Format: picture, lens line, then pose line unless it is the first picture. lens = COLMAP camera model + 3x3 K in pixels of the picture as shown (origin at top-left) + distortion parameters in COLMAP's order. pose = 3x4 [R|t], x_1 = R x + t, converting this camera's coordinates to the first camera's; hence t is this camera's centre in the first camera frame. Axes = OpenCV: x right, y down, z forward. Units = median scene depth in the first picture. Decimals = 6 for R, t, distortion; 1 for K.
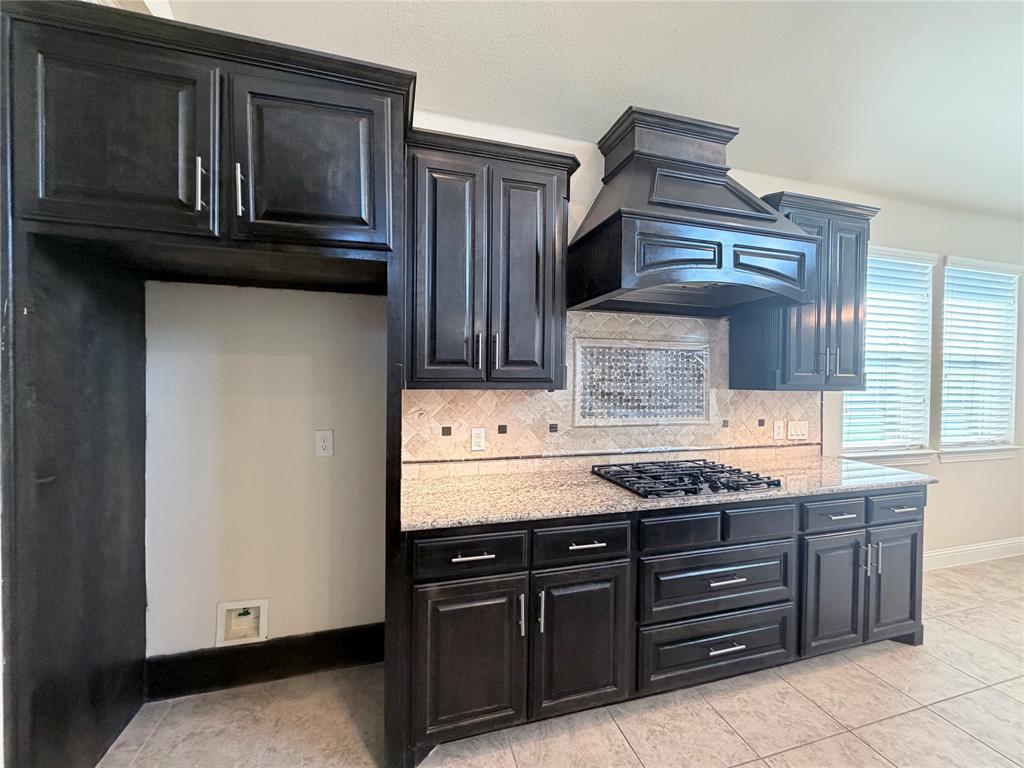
lens RADIAL K [[407.9, 0, 510.3], [0, 407.9, 382.9], [0, 0, 1]] dist [-0.000789, 0.000298]
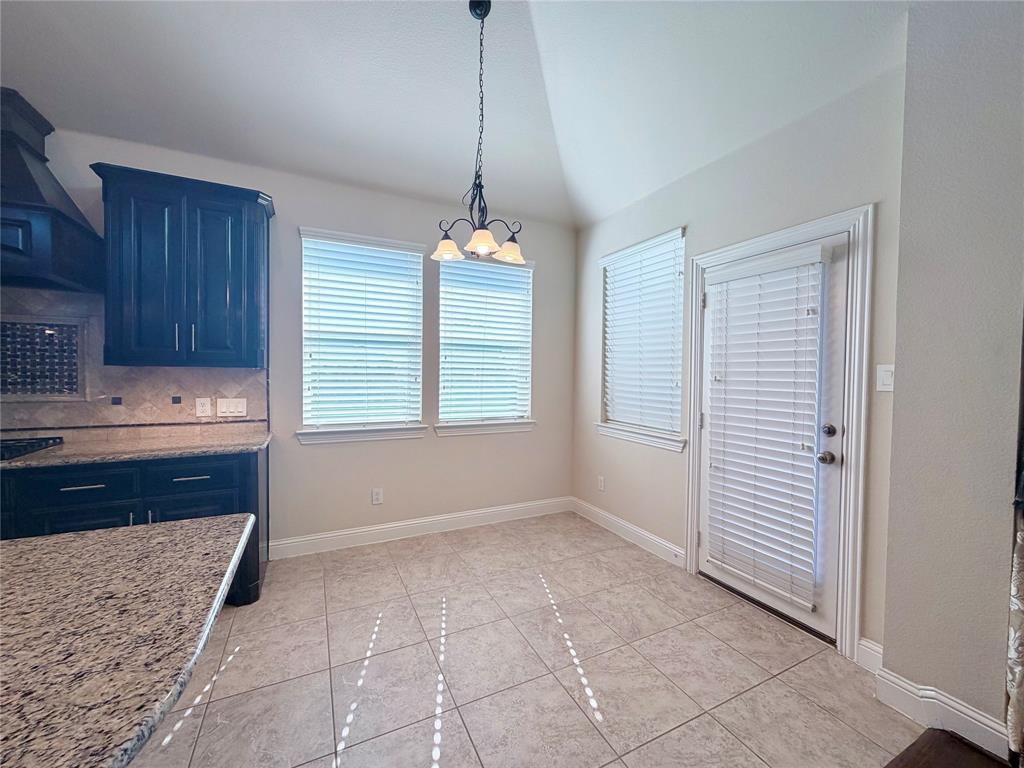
lens RADIAL K [[407.9, 0, 510.3], [0, 407.9, 382.9], [0, 0, 1]] dist [-0.000789, 0.000298]
pose [[0.983296, -0.005720, 0.181926, 1.326174], [0.003641, 0.999924, 0.011759, 0.050106], [-0.181979, -0.010900, 0.983242, -0.141209]]
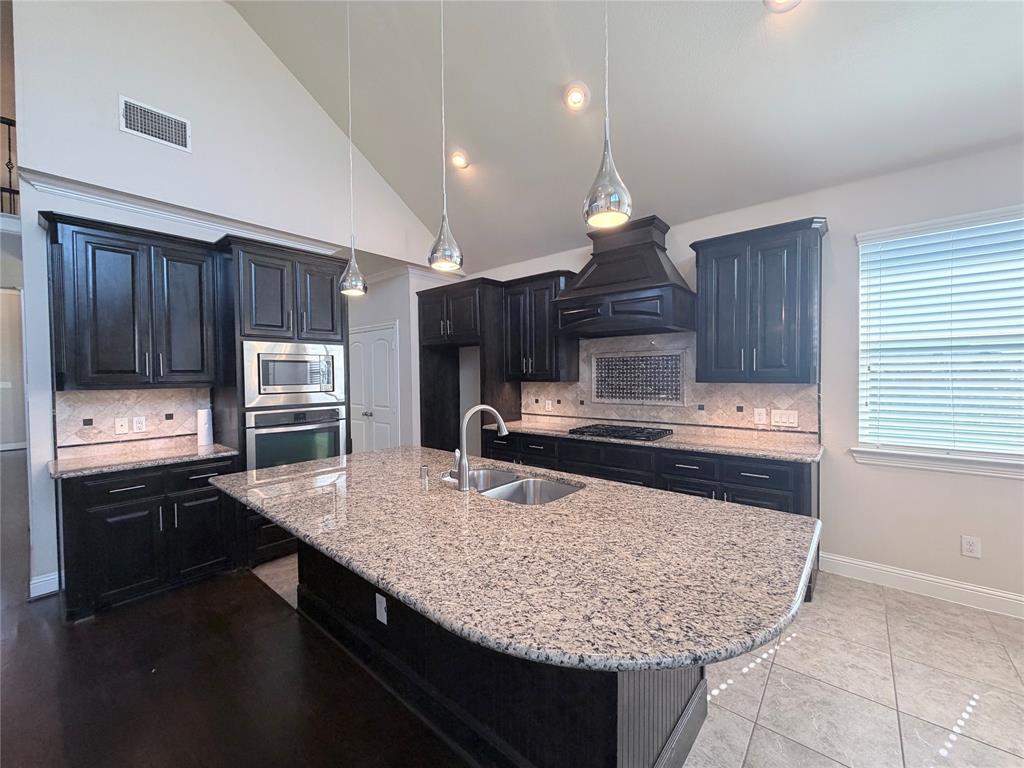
lens RADIAL K [[407.9, 0, 510.3], [0, 407.9, 382.9], [0, 0, 1]] dist [-0.000789, 0.000298]
pose [[0.558538, -0.001415, -0.829478, 1.344721], [0.004652, 0.999988, 0.001427, 0.014022], [0.829466, -0.004656, 0.558538, -0.294312]]
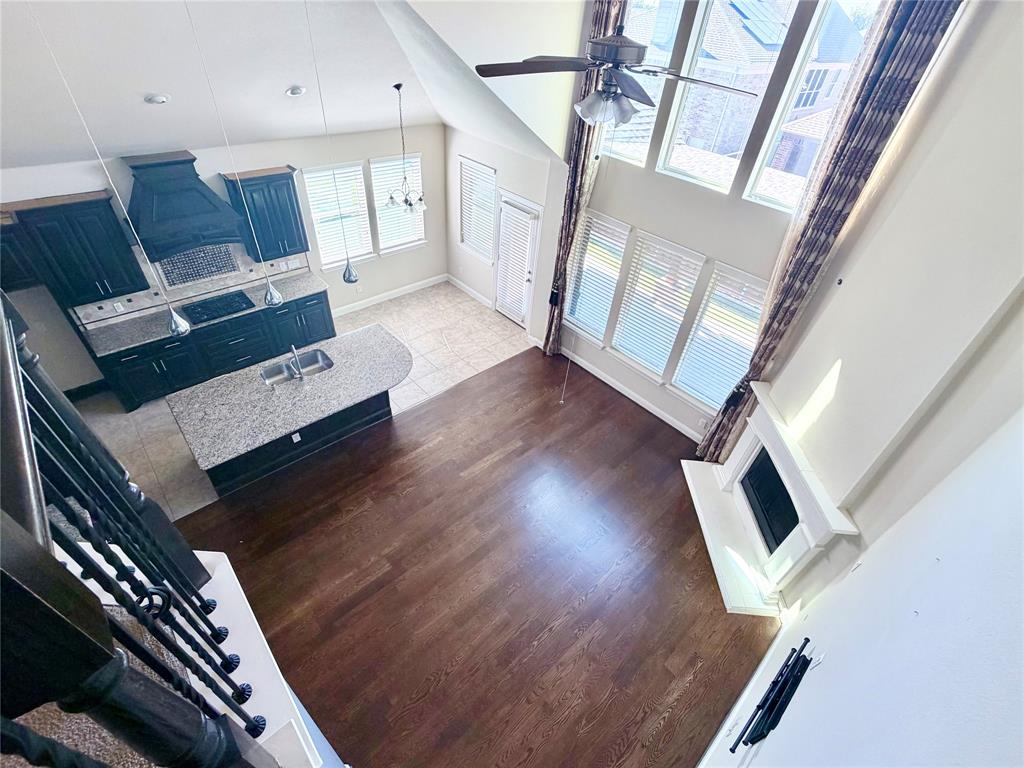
lens RADIAL K [[454.4, 0, 512.0], [0, 454.4, 384.0], [0, 0, 1]] dist [-0.000473, -0.000118]
pose [[0.894150, -0.248324, 0.372601, 0.752994], [-0.052958, 0.767642, 0.638688, -1.146443], [-0.444626, -0.590814, 0.673236, -1.779651]]
